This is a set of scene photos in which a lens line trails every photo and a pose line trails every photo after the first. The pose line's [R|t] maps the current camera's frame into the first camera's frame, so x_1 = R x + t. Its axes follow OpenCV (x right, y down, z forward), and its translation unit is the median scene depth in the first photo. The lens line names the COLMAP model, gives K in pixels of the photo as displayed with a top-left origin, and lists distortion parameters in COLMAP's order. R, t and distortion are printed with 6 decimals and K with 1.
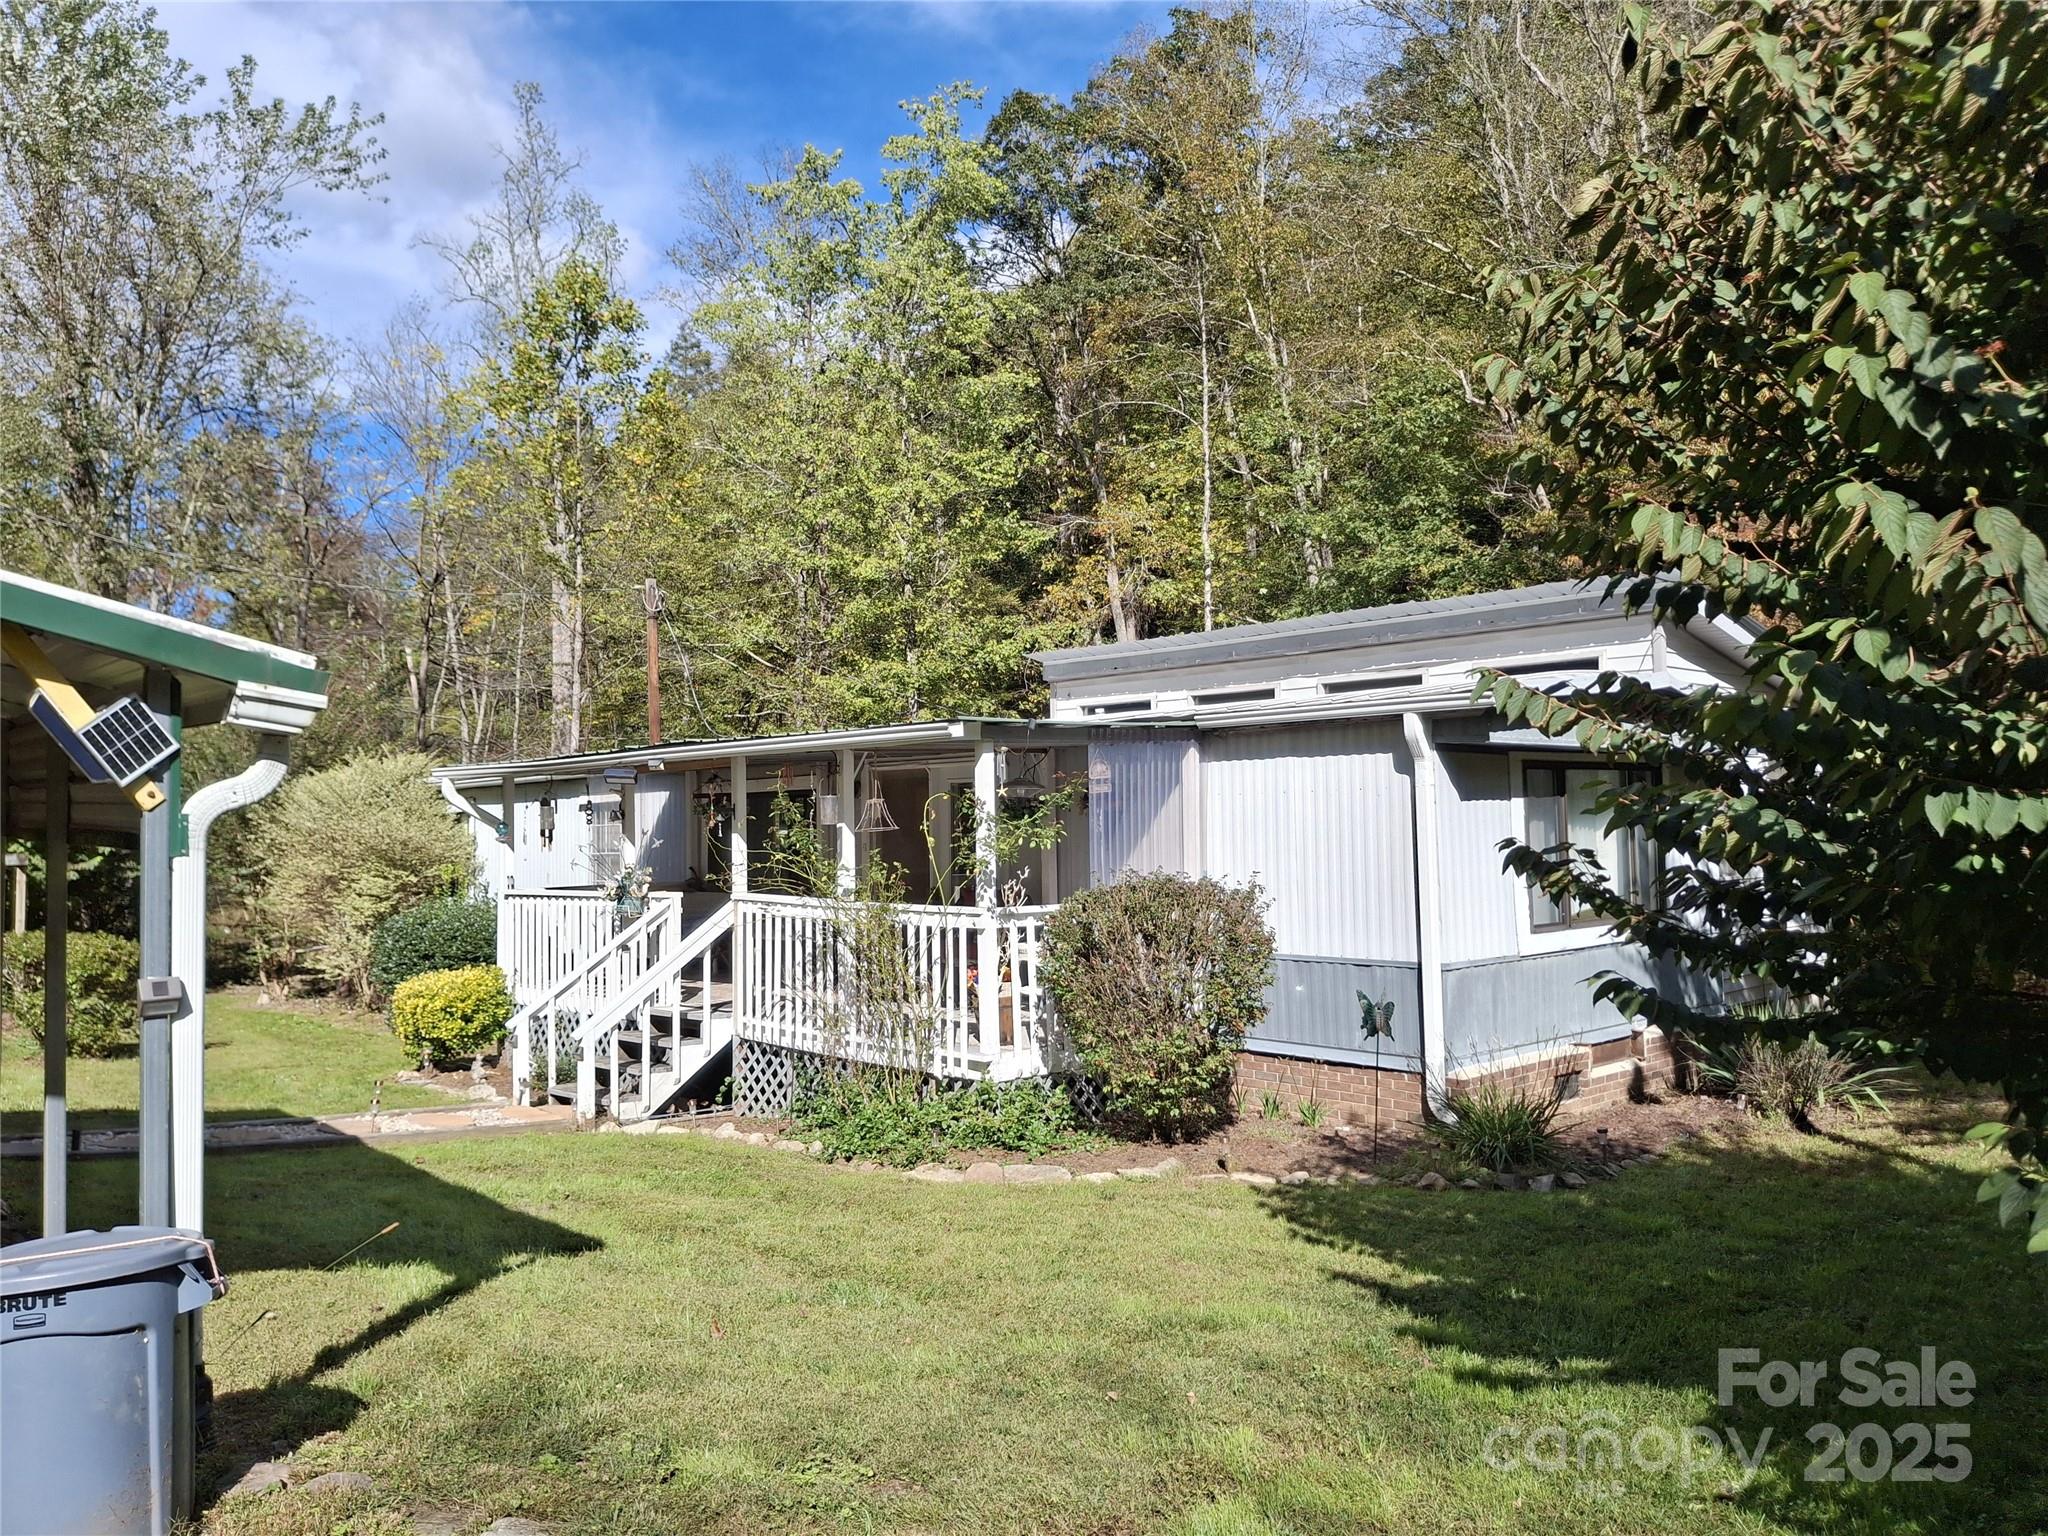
lens RADIAL K [[1530.4, 0, 1024.0], [0, 1530.4, 768.0], [0, 0, 1]] dist [0.047456, -0.099402]
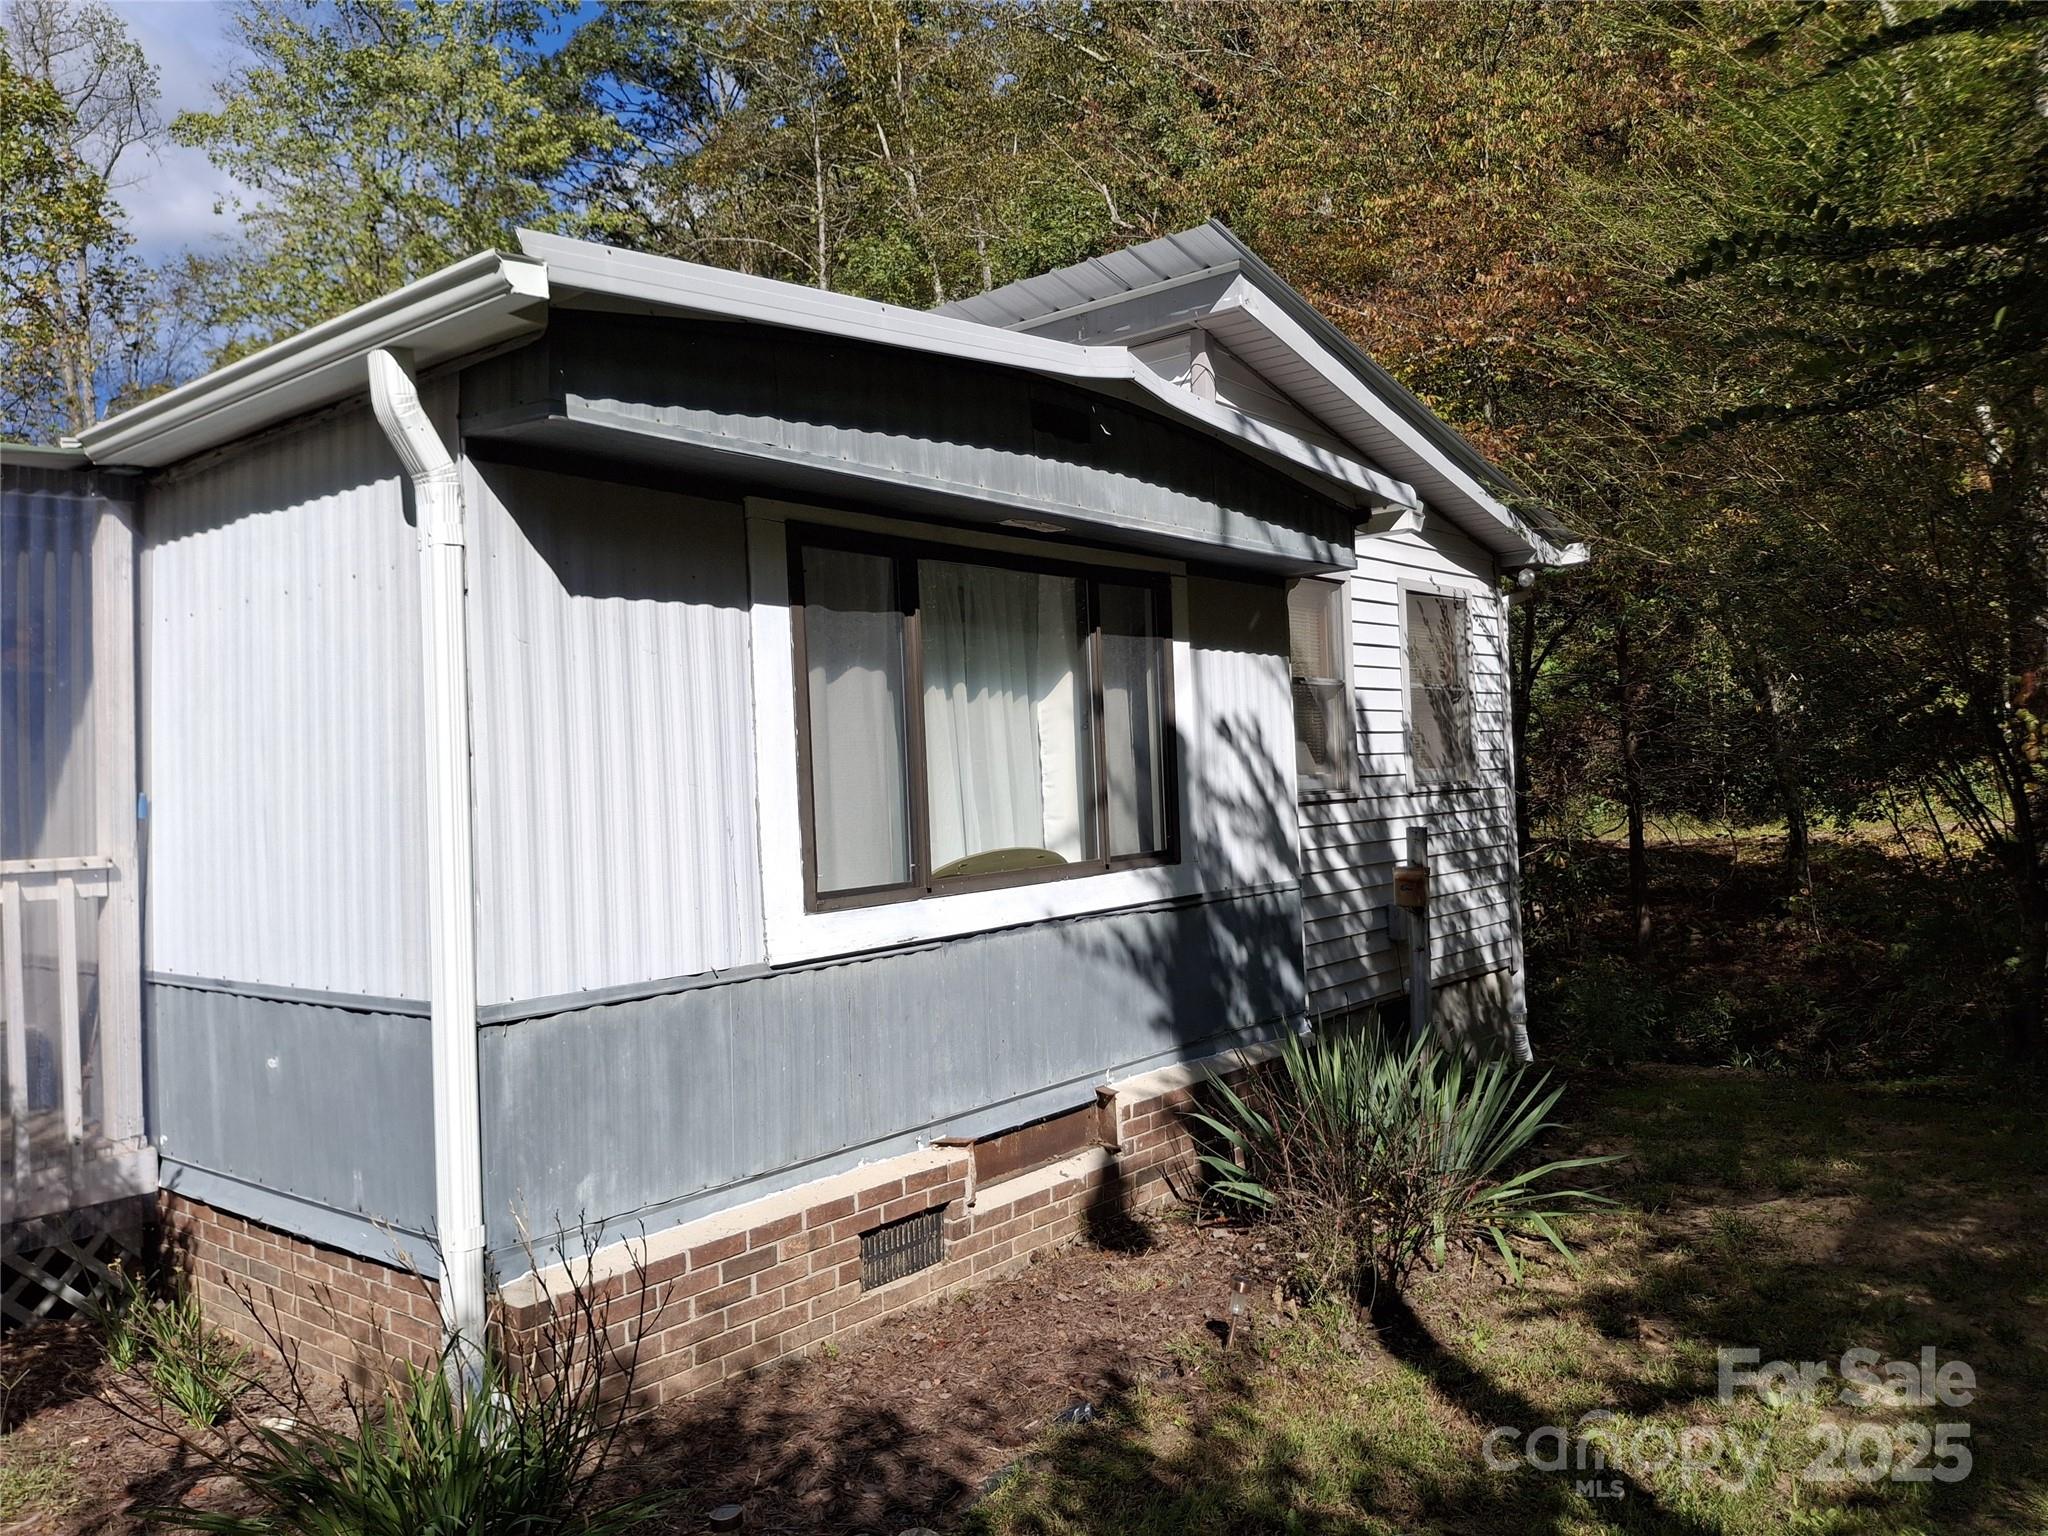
lens RADIAL K [[1530.4, 0, 1024.0], [0, 1530.4, 768.0], [0, 0, 1]] dist [0.047456, -0.099402]
pose [[0.989633, -0.020922, 0.142088, 0.319587], [0.017111, 0.999462, 0.027986, 0.053587], [-0.142597, -0.025265, 0.989458, 0.539846]]
